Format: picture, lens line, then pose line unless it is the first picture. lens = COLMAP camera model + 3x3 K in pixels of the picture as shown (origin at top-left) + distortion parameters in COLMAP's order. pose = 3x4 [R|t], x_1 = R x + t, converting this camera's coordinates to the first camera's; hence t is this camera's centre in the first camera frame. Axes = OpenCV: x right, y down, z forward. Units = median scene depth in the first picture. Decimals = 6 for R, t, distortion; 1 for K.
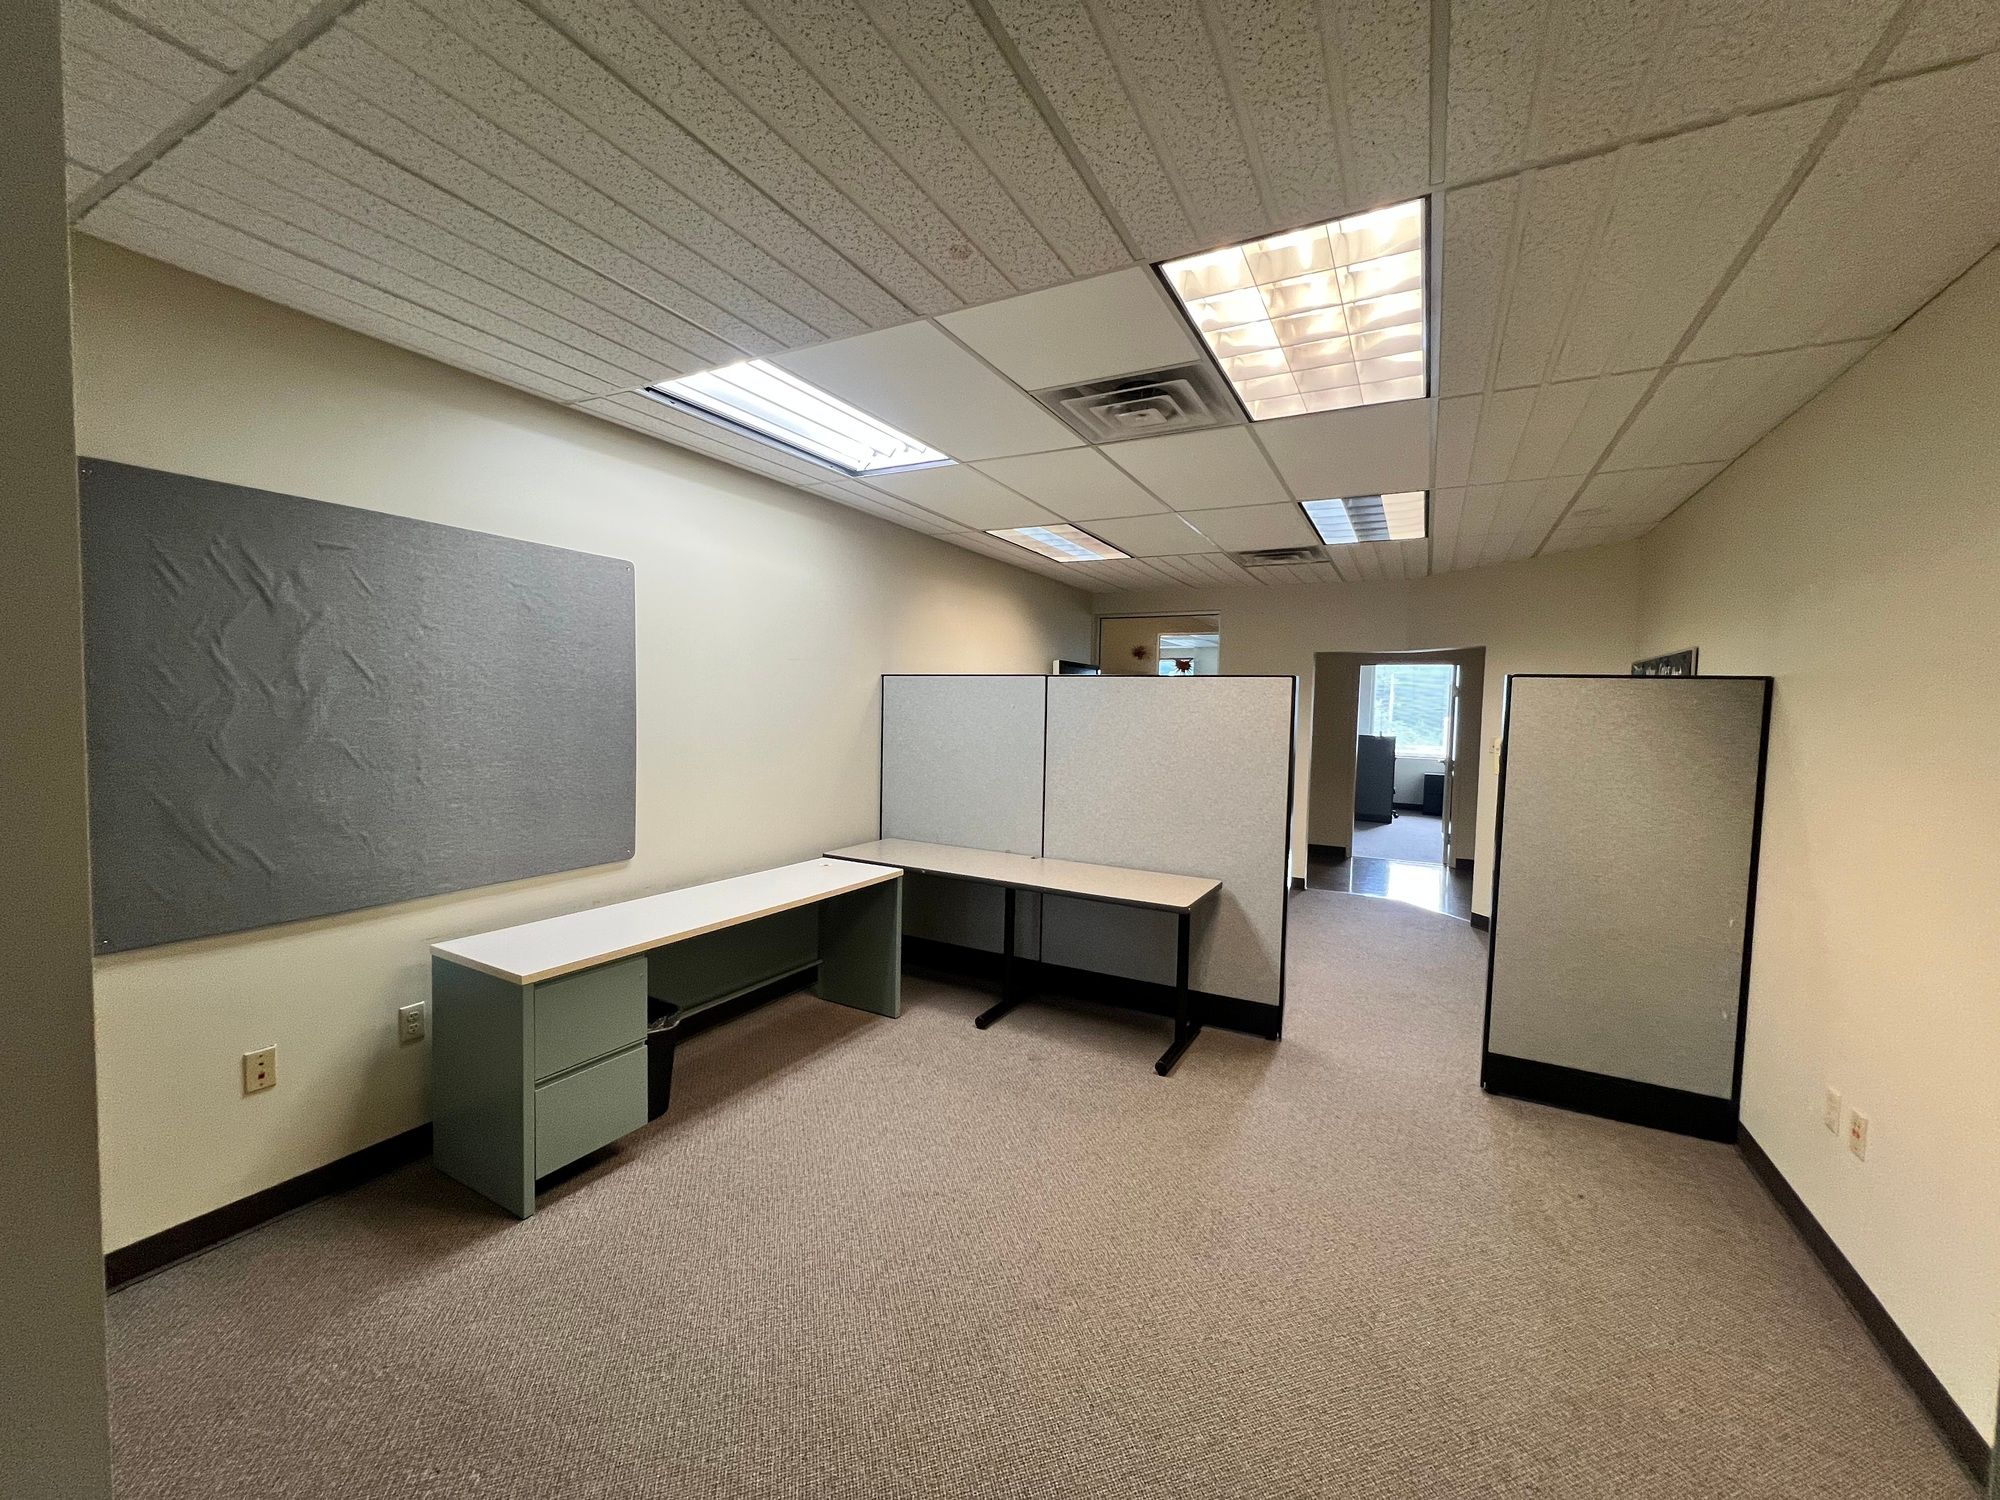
lens RADIAL K [[797.9, 0, 992.0], [0, 797.9, 746.8], [0, 0, 1]] dist [-0.000592, 0.000116]
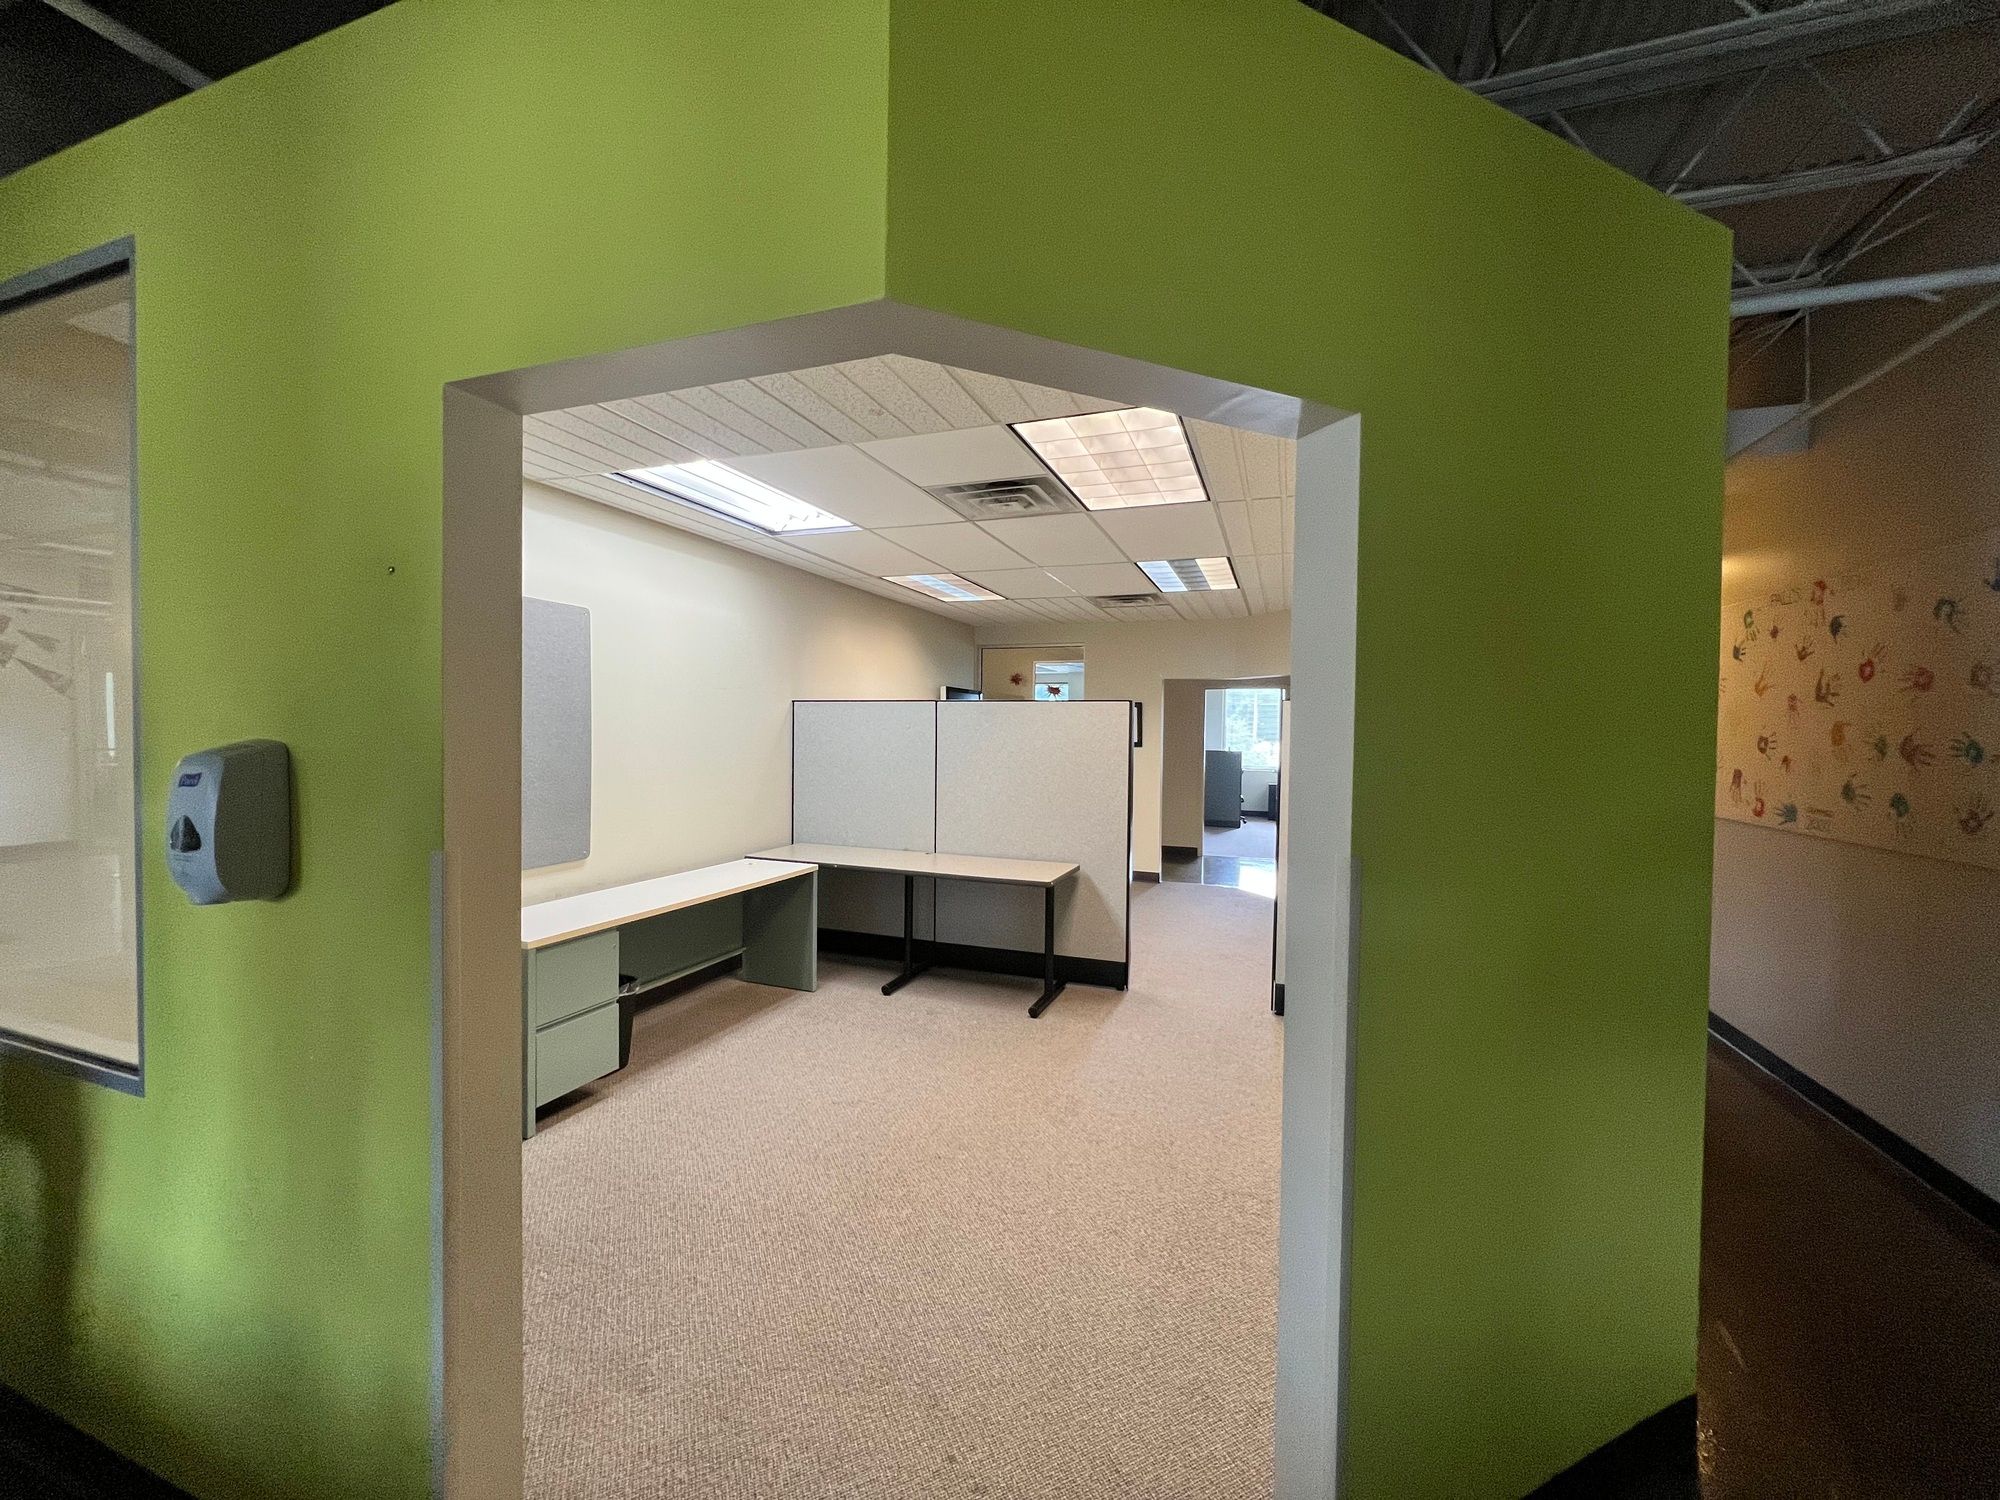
lens RADIAL K [[797.9, 0, 992.0], [0, 797.9, 746.8], [0, 0, 1]] dist [-0.000592, 0.000116]
pose [[0.989749, -0.013533, 0.142172, -0.022398], [0.017571, 0.999476, -0.027187, 0.015623], [-0.141730, 0.029407, 0.989469, -0.222270]]
